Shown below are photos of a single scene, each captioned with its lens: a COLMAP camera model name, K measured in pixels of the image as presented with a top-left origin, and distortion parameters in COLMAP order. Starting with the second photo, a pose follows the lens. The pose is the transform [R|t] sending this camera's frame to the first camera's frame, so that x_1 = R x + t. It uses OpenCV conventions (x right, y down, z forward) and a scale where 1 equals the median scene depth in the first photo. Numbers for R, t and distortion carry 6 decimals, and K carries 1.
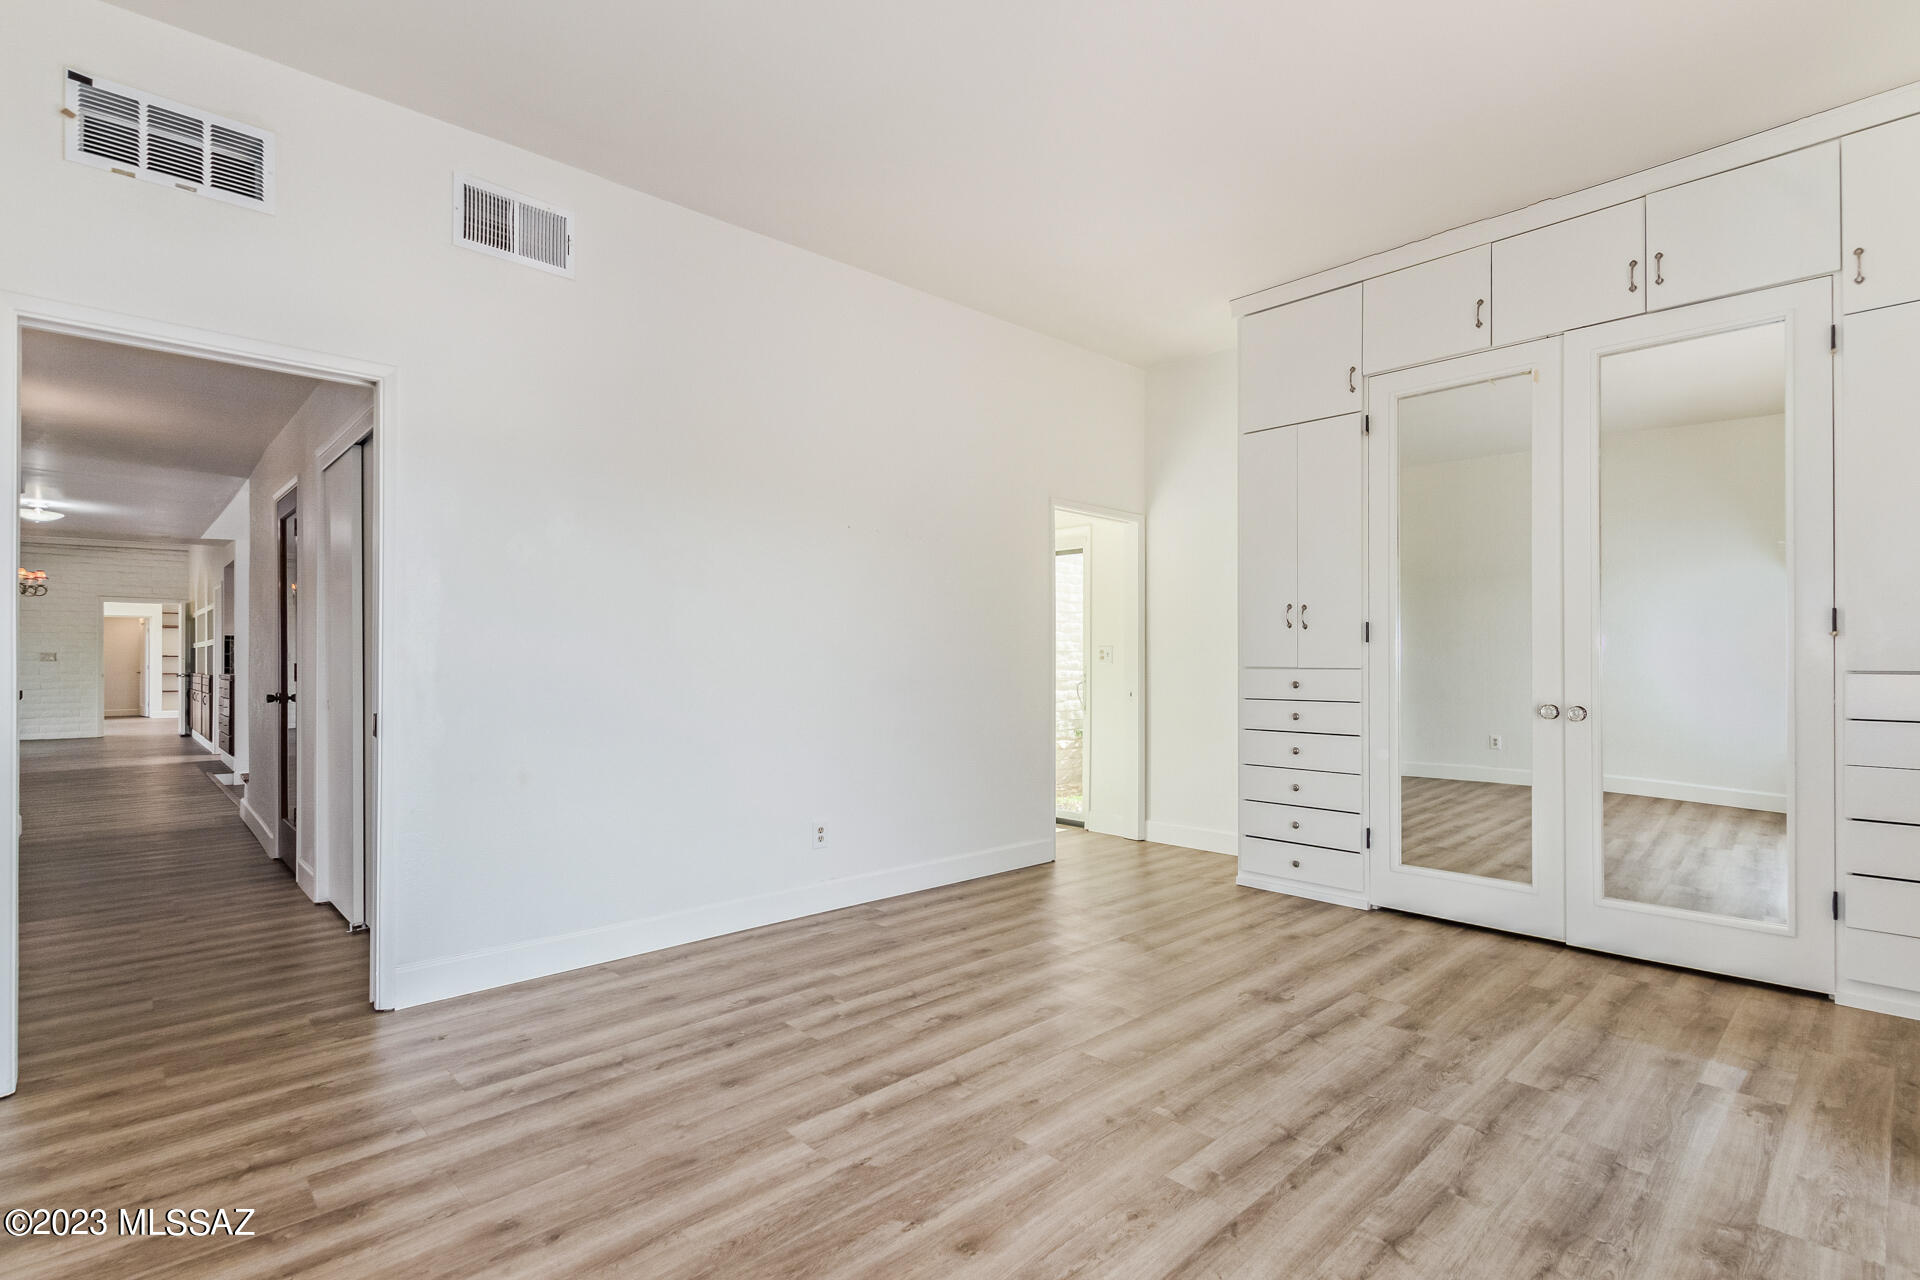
lens RADIAL K [[902.9, 0, 952.0], [0, 902.9, 649.1], [0, 0, 1]] dist [0.008302, -0.002523]
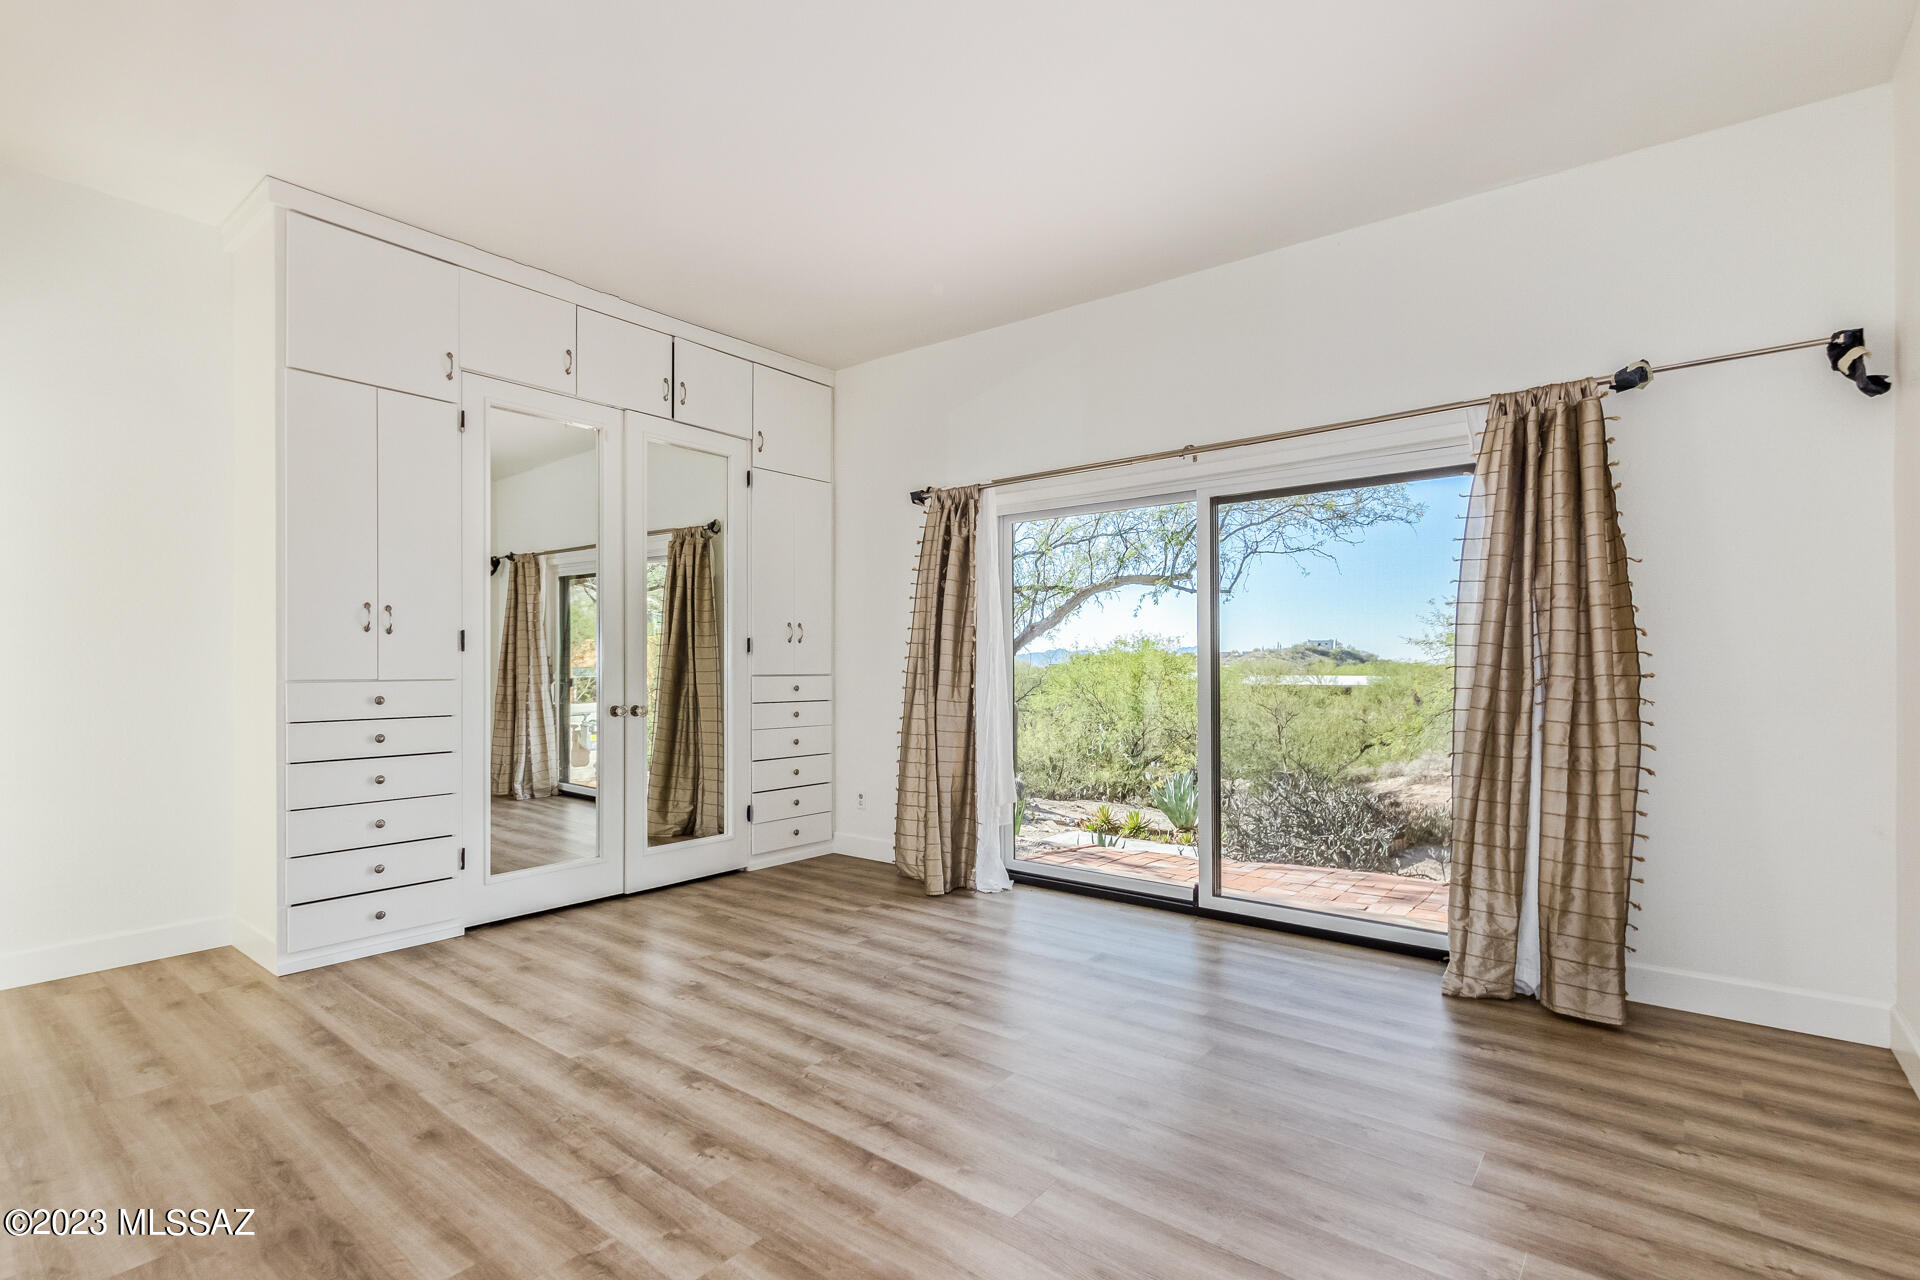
lens RADIAL K [[902.9, 0, 951.8], [0, 902.9, 655.4], [0, 0, 1]] dist [0.008302, -0.002523]
pose [[-0.136285, 0.011590, 0.990602, -0.746331], [-0.008671, 0.999879, -0.012892, 0.006139], [-0.990632, -0.010347, -0.136168, 0.851074]]
